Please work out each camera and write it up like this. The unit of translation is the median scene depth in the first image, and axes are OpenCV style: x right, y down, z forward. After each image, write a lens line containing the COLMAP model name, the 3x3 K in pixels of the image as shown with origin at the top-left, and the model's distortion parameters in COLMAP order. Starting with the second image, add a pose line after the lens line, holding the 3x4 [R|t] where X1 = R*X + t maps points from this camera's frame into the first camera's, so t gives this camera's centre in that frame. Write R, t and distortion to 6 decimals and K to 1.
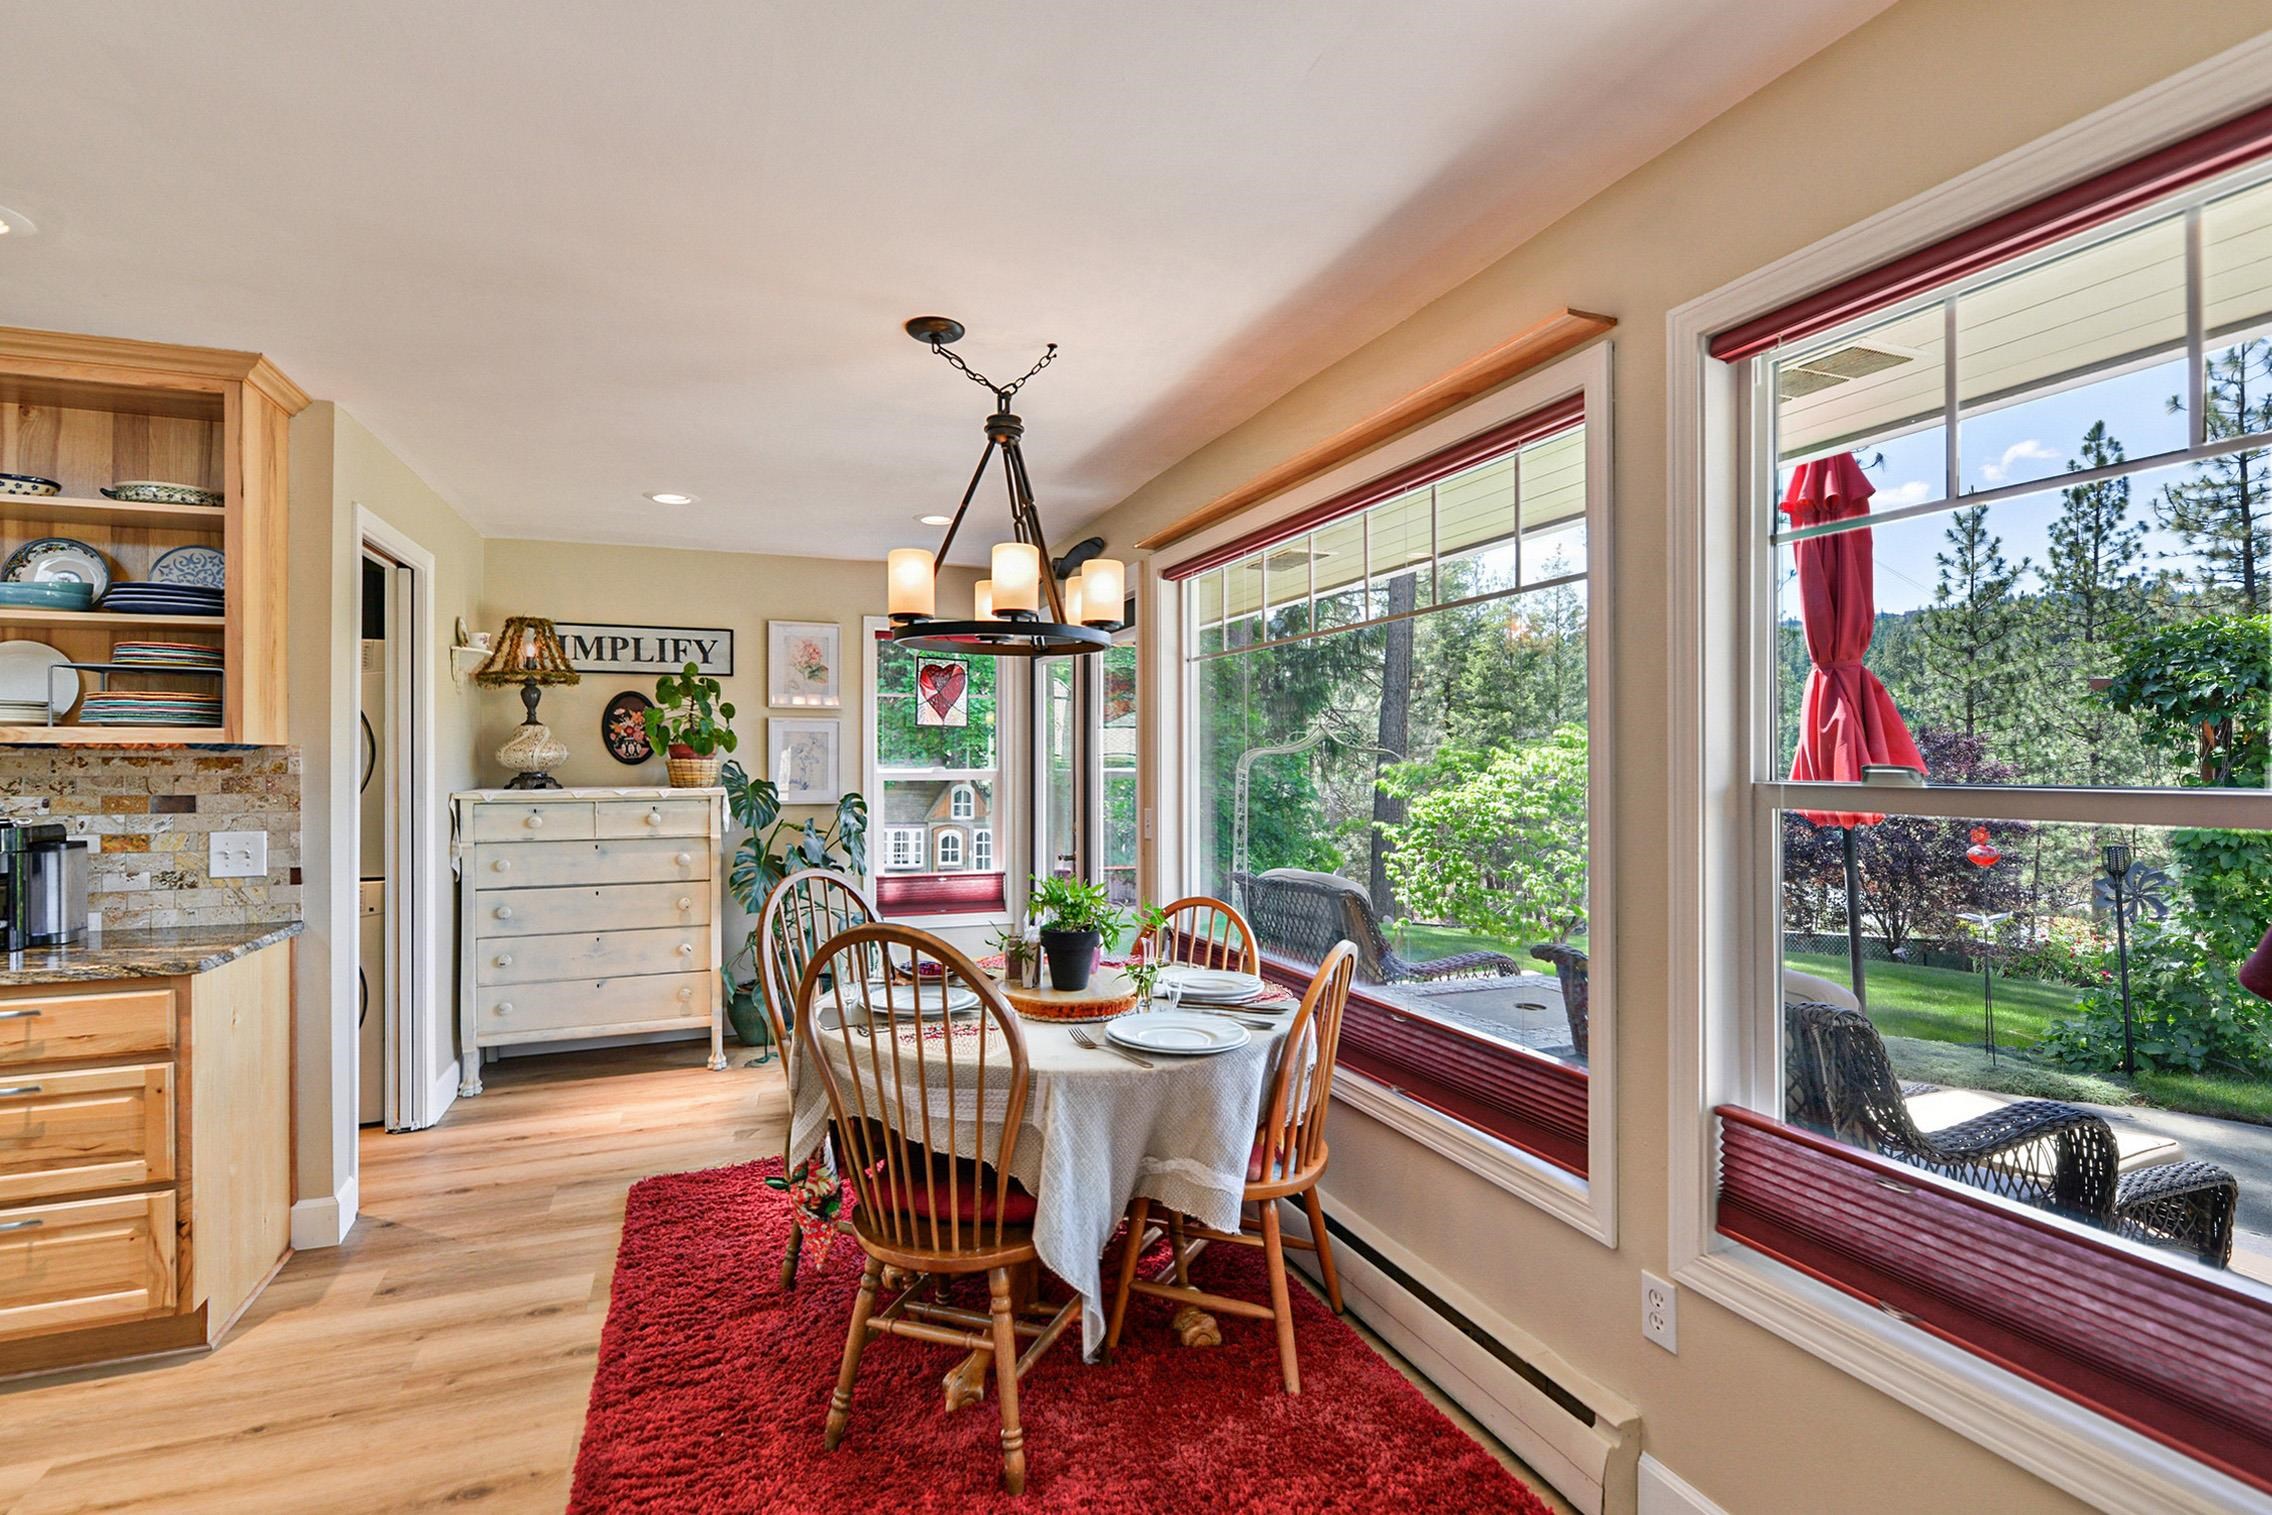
lens RADIAL K [[1064.0, 0, 1136.0], [0, 1064.0, 757.5], [0, 0, 1]] dist [-0.008288, -0.000375]
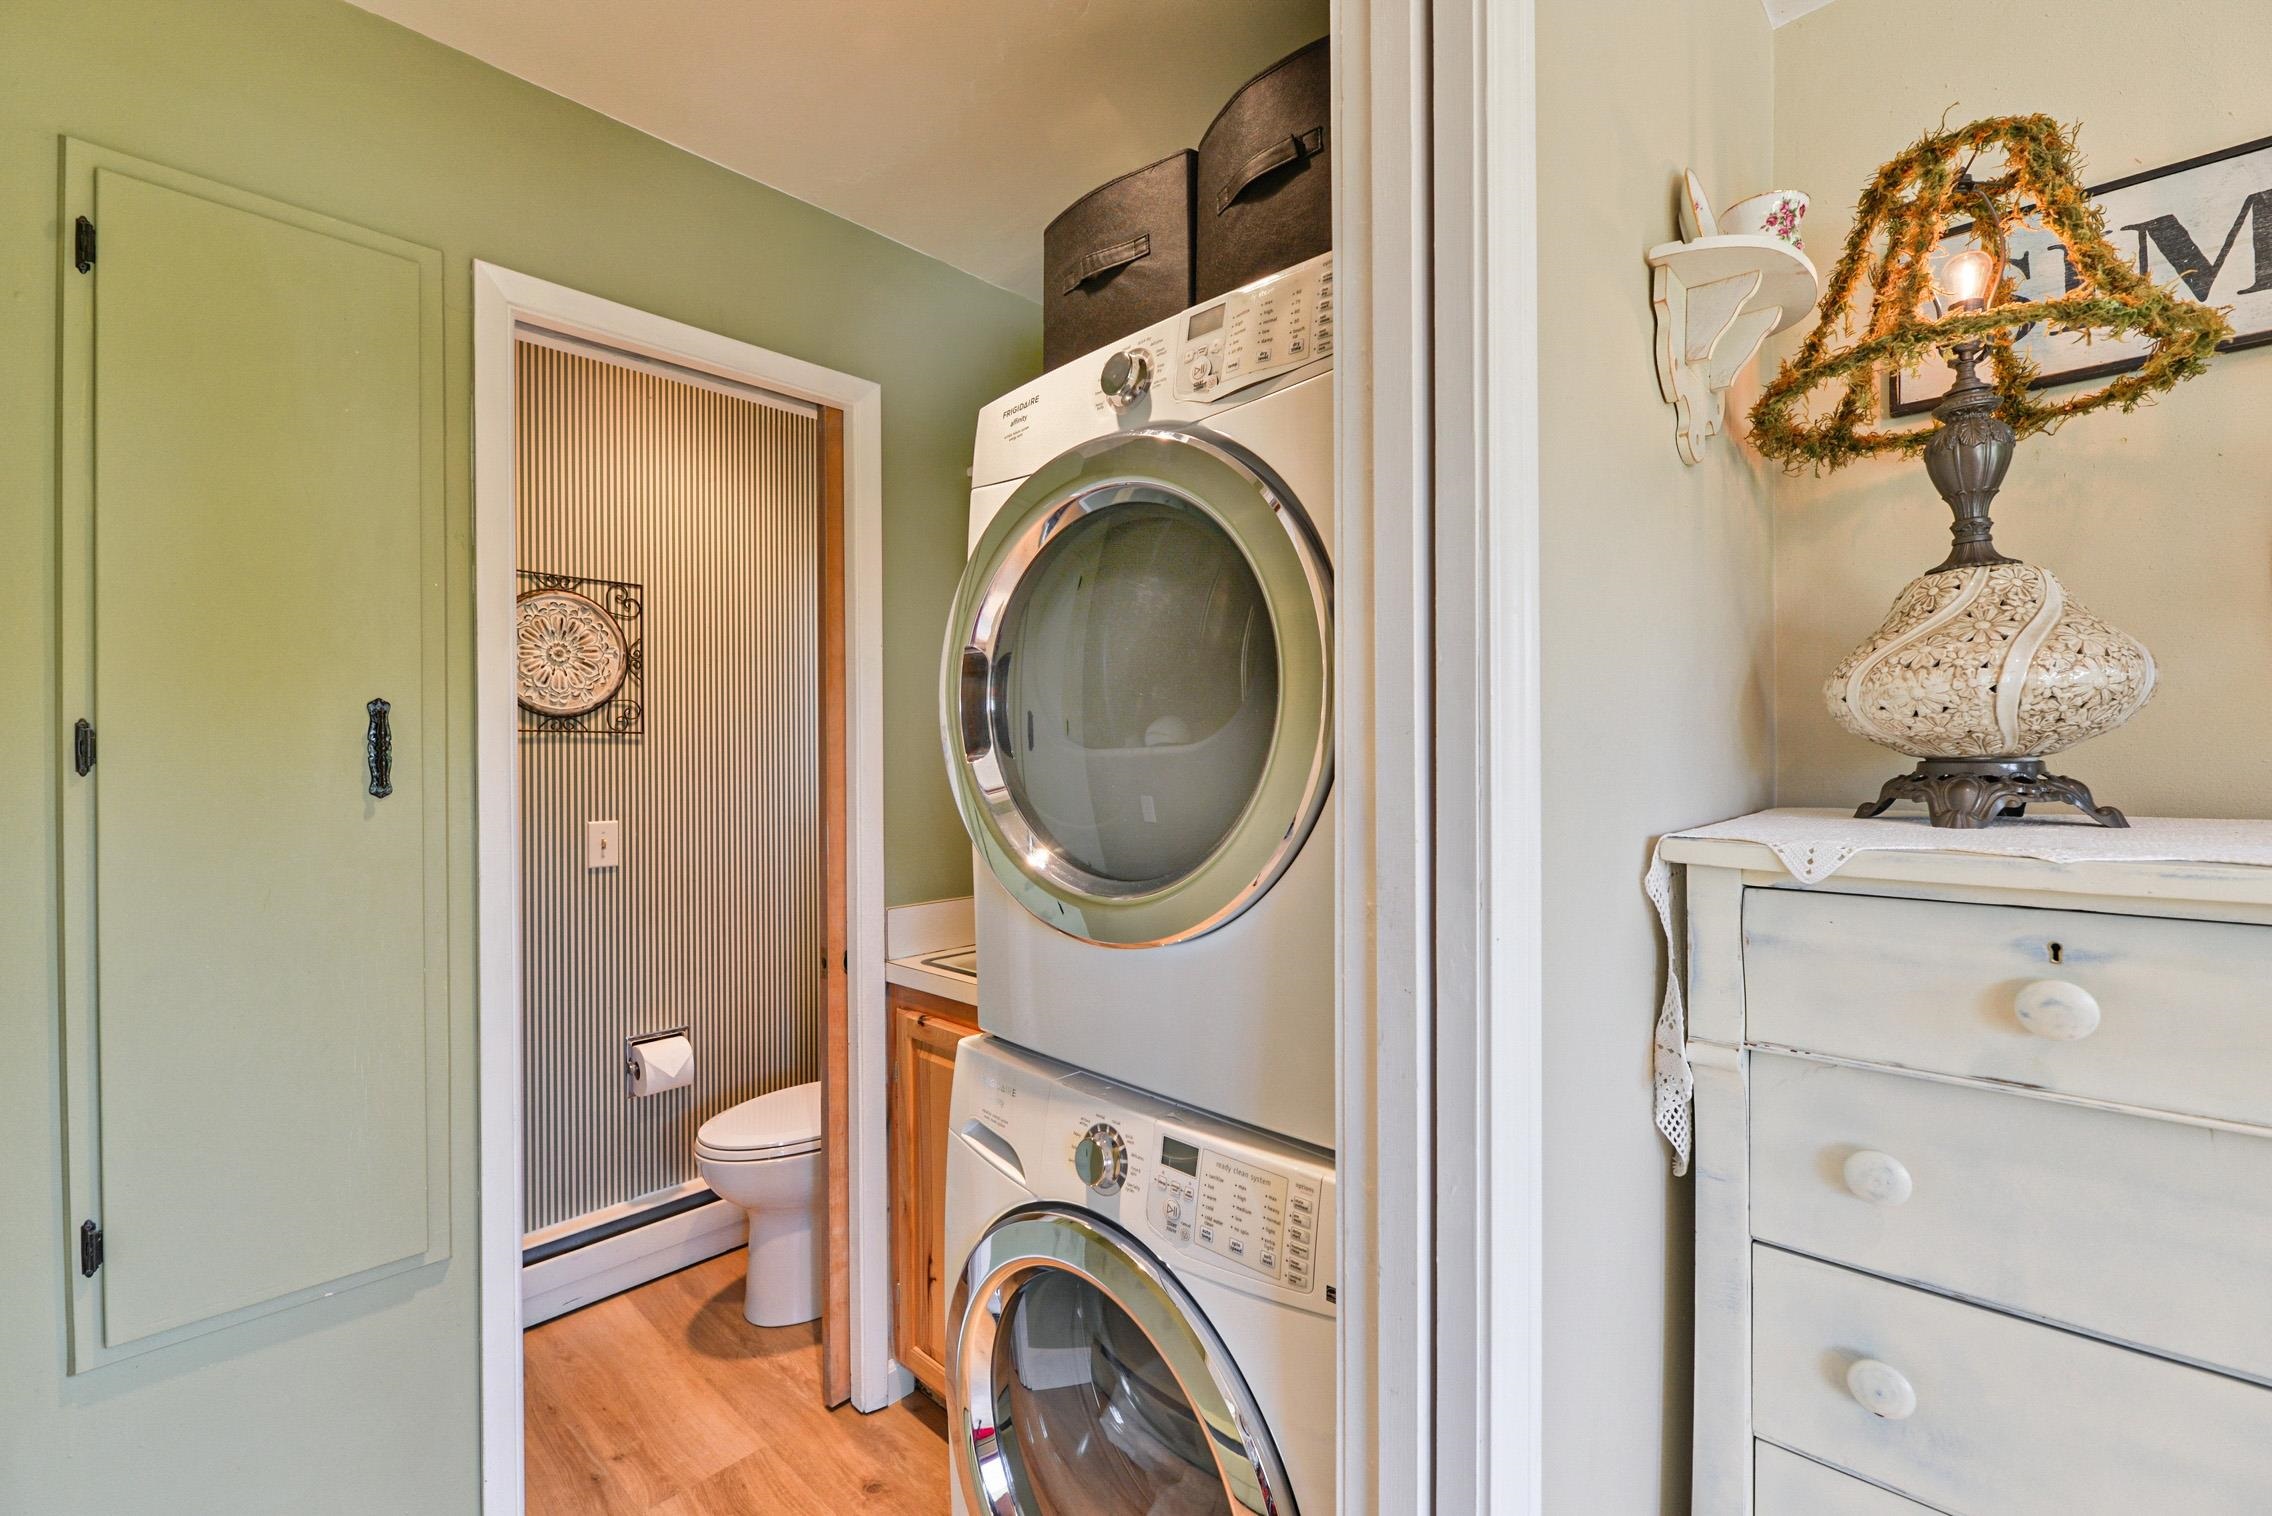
lens RADIAL K [[967.1, 0, 1136.0], [0, 967.1, 758.0], [0, 0, 1]] dist [-0.011993, 0.000444]
pose [[0.427780, 0.003104, -0.903878, -0.452396], [0.005205, 0.999969, 0.005897, 0.012202], [0.903868, -0.007227, 0.427751, 0.727489]]
